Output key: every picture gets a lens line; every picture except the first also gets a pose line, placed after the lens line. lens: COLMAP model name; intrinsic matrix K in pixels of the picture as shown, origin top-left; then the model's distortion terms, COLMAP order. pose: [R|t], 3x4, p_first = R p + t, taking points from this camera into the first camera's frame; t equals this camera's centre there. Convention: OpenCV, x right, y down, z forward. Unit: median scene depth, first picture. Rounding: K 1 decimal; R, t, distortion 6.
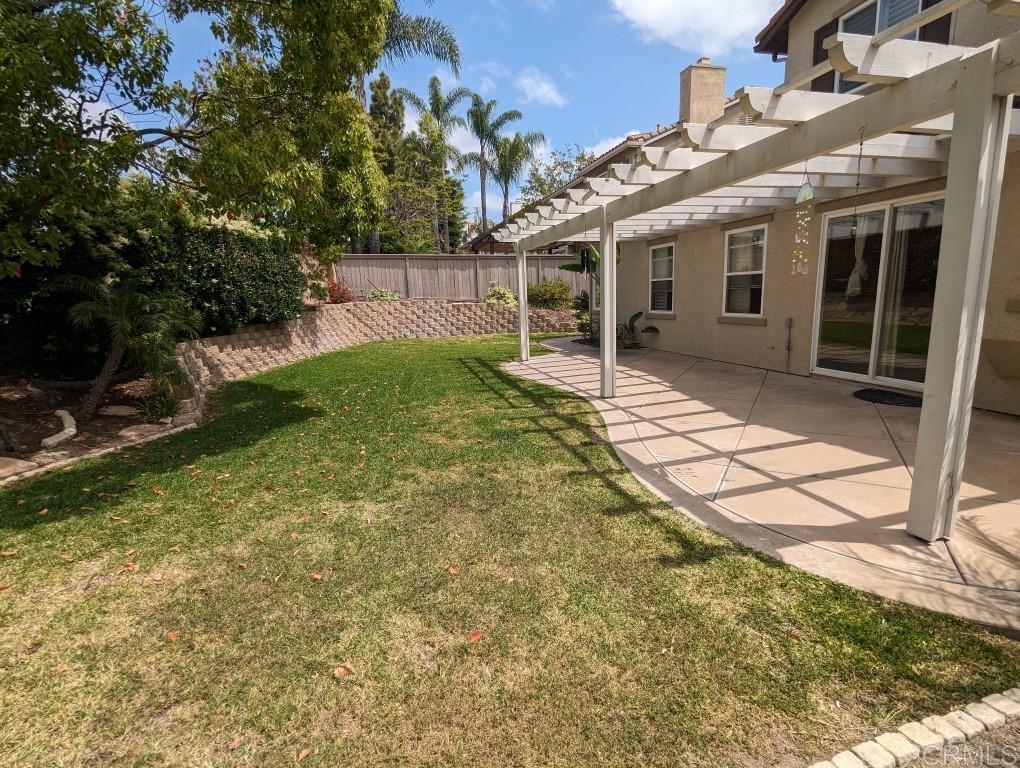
lens RADIAL K [[485.7, 0, 506.7], [0, 485.7, 385.4], [0, 0, 1]] dist [0.001186, 0.000493]
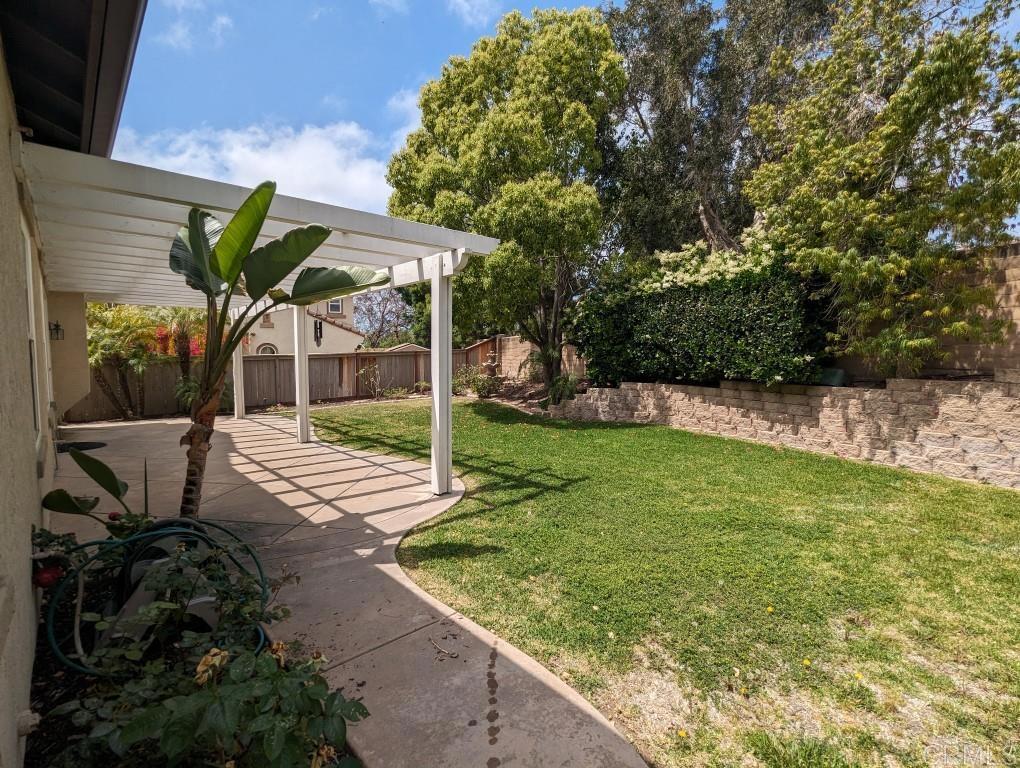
lens RADIAL K [[485.7, 0, 507.1], [0, 485.7, 386.2], [0, 0, 1]] dist [0.001186, 0.000493]
pose [[-0.882429, 0.070969, -0.465062, 0.252730], [-0.053003, 0.967264, 0.248177, -0.371011], [0.467451, 0.243648, -0.849780, 1.871728]]
